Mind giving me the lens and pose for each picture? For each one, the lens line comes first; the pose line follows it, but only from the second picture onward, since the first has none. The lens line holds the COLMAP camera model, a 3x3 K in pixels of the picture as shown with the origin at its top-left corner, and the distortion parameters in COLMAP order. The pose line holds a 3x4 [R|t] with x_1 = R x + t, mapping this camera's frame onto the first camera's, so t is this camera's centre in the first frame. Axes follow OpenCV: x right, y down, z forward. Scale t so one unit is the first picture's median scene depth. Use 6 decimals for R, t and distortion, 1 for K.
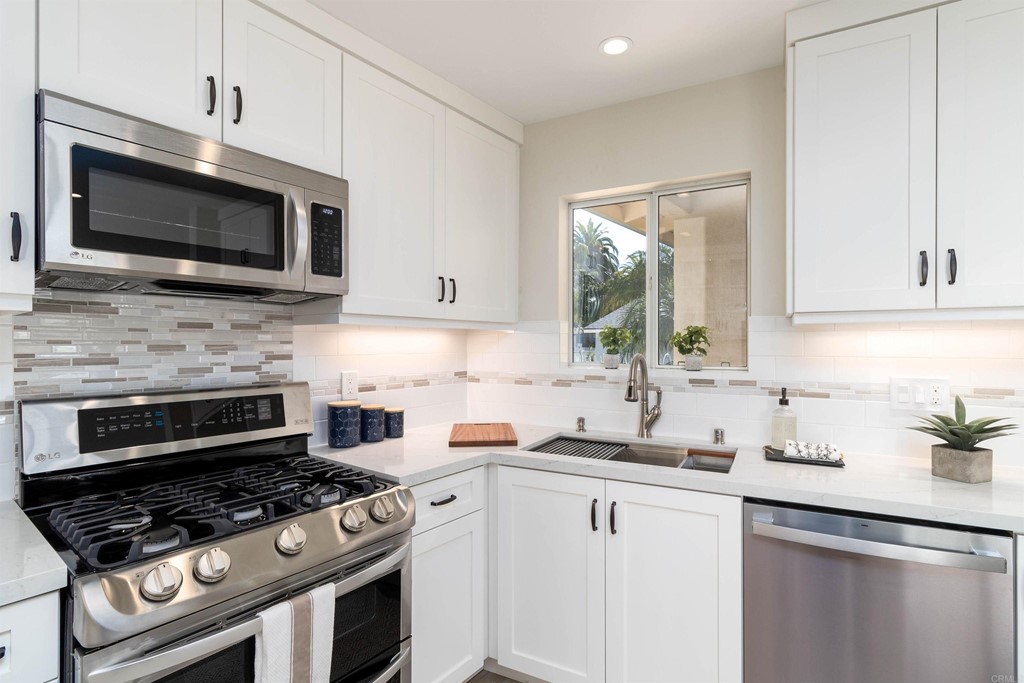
lens RADIAL K [[480.8, 0, 514.0], [0, 480.8, 345.8], [0, 0, 1]] dist [0.004565, 0.000483]
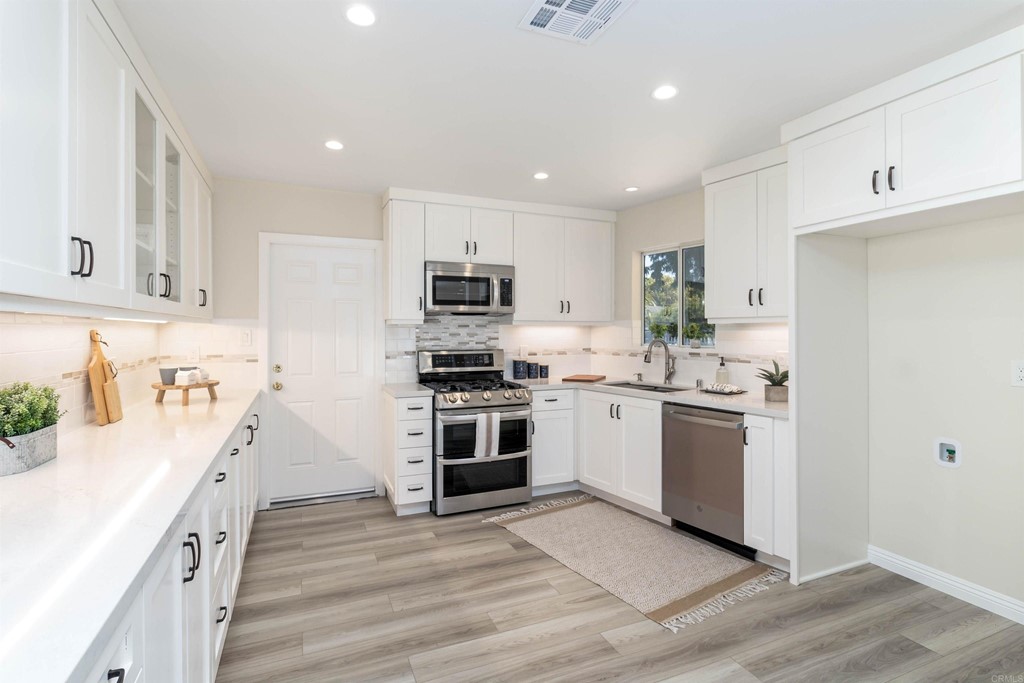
lens RADIAL K [[480.8, 0, 514.0], [0, 480.8, 345.8], [0, 0, 1]] dist [0.004565, 0.000483]
pose [[0.875040, 0.014329, -0.483839, 0.838255], [-0.001667, 0.999645, 0.026590, -0.004545], [0.484048, -0.022461, 0.874753, -1.148513]]
